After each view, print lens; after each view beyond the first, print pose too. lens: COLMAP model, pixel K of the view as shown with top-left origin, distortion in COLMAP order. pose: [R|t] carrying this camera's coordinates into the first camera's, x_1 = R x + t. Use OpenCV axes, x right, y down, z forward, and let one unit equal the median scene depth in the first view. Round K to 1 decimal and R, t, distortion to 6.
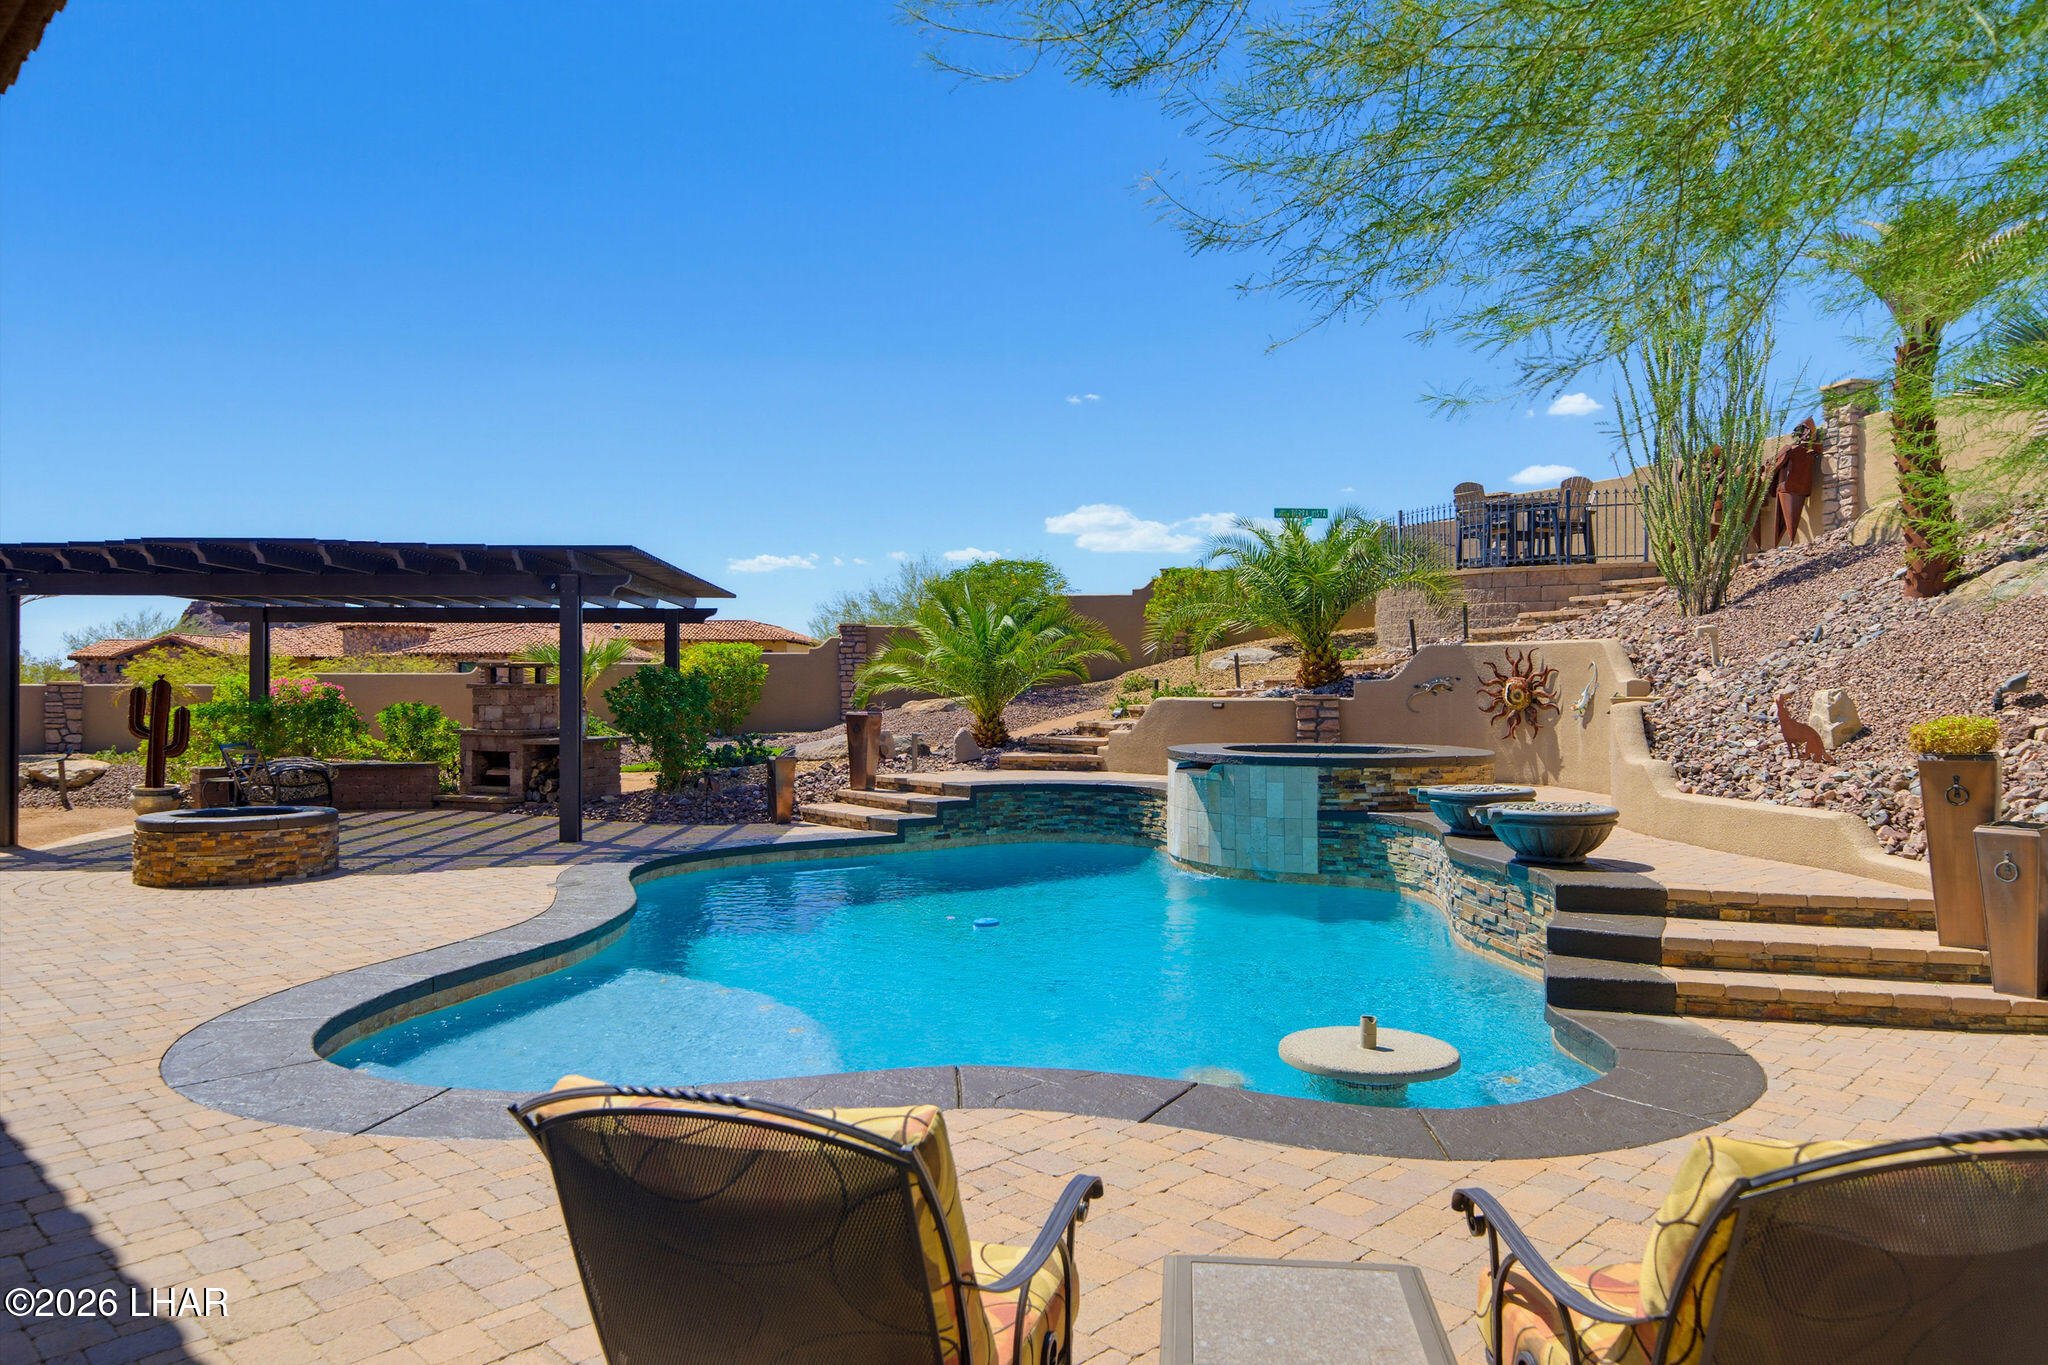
lens RADIAL K [[1365.0, 0, 1024.0], [0, 1365.0, 682.5], [0, 0, 1]] dist [0.001328, 0.000197]
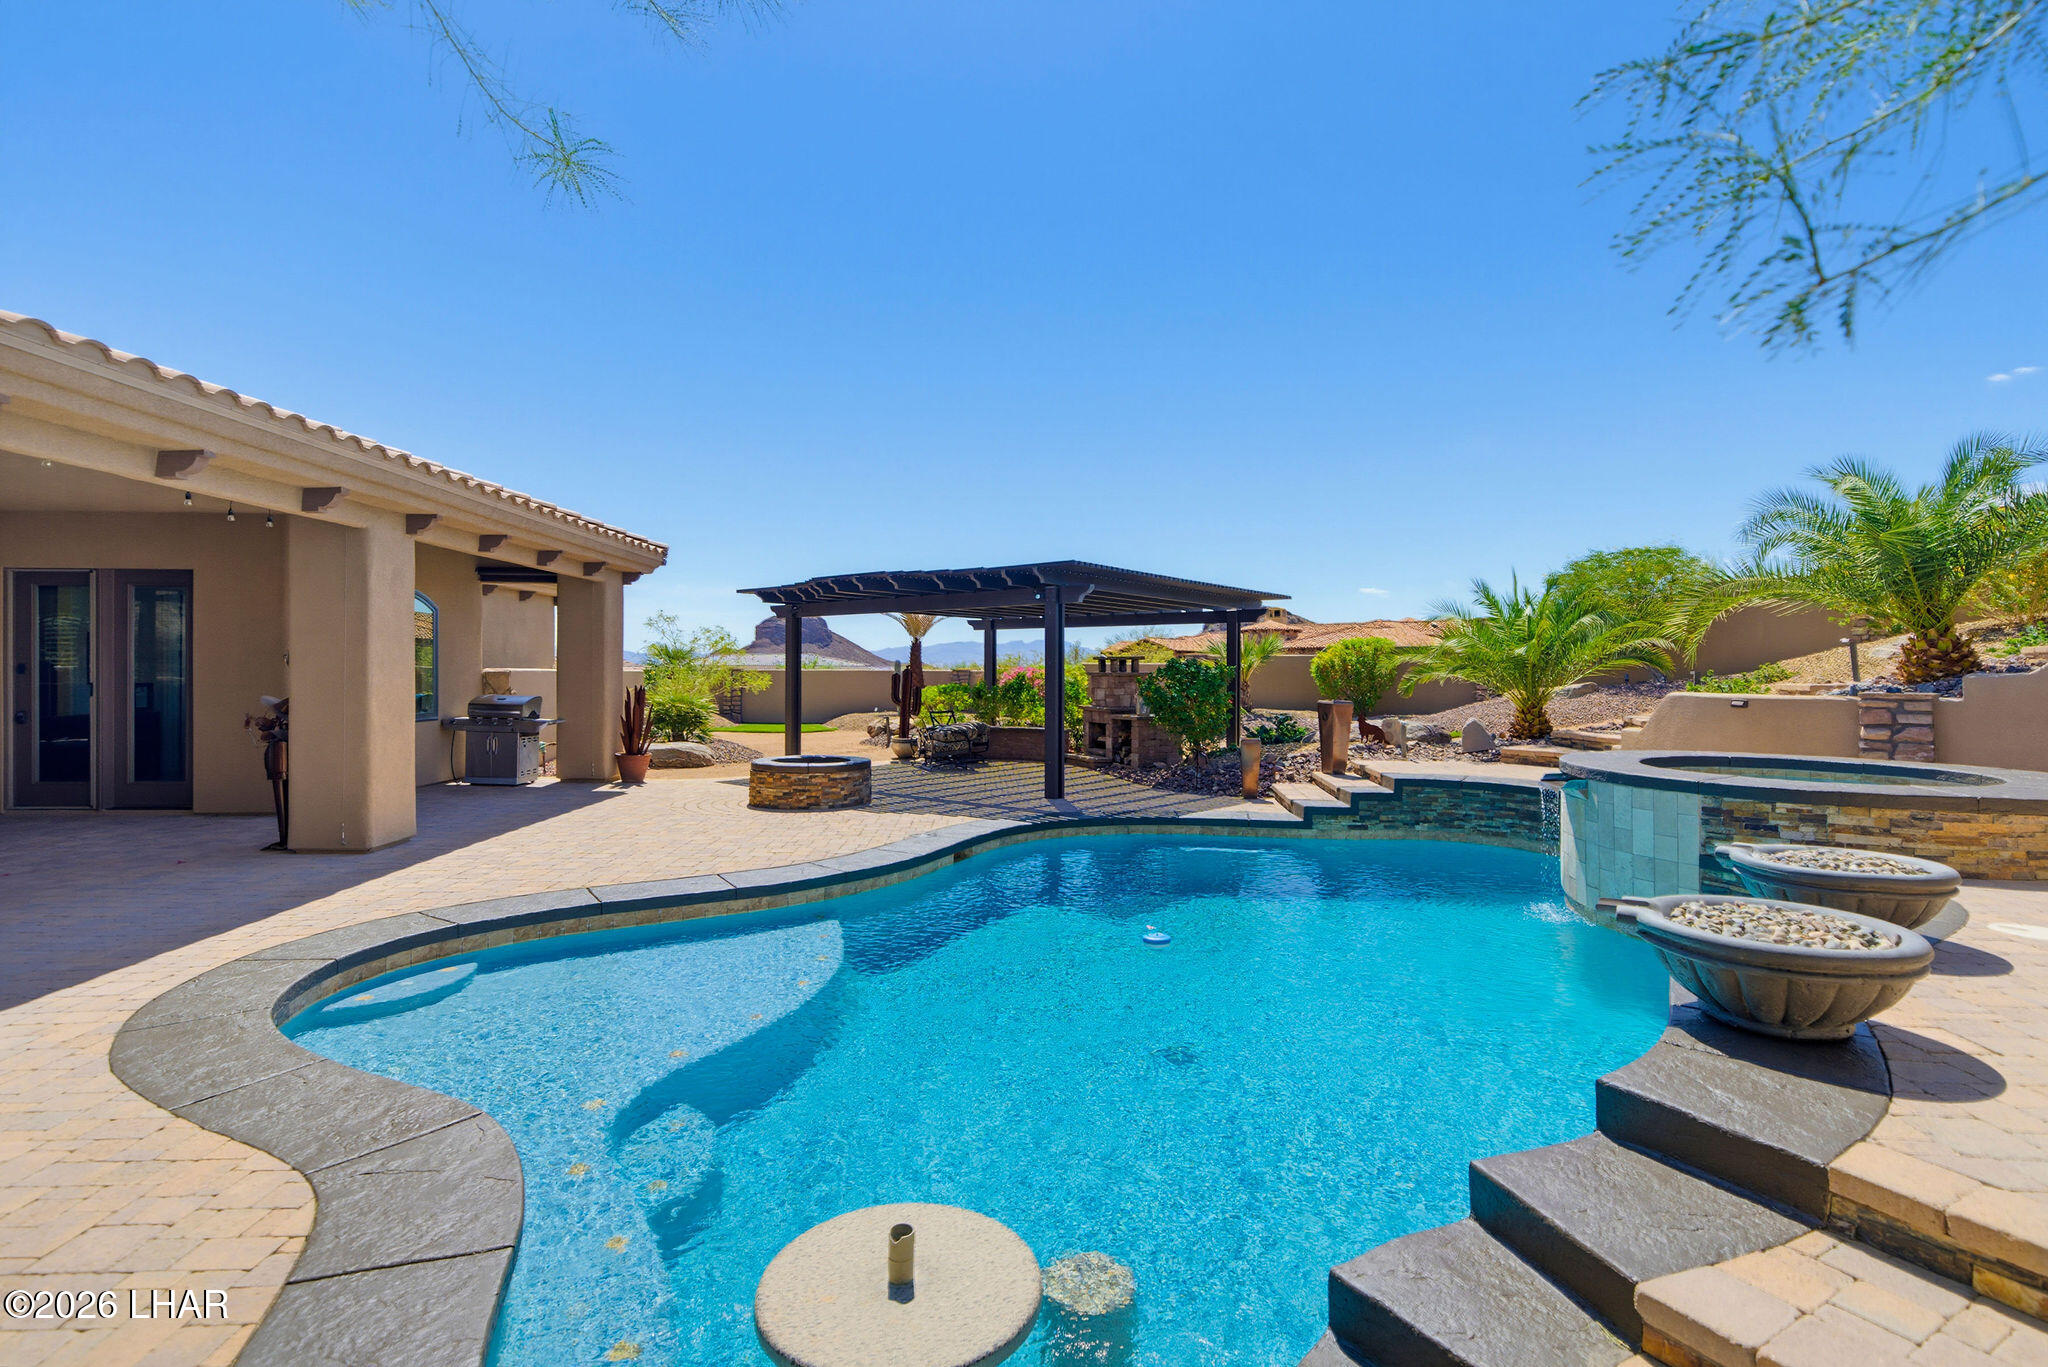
lens RADIAL K [[986.0, 0, 1024.0], [0, 986.0, 683.5], [0, 0, 1]] dist [0.000736, 0.000180]
pose [[0.731321, 0.013582, -0.681899, 0.244940], [-0.002577, 0.999850, 0.017151, -0.004559], [0.682029, -0.010785, 0.731246, 0.291266]]
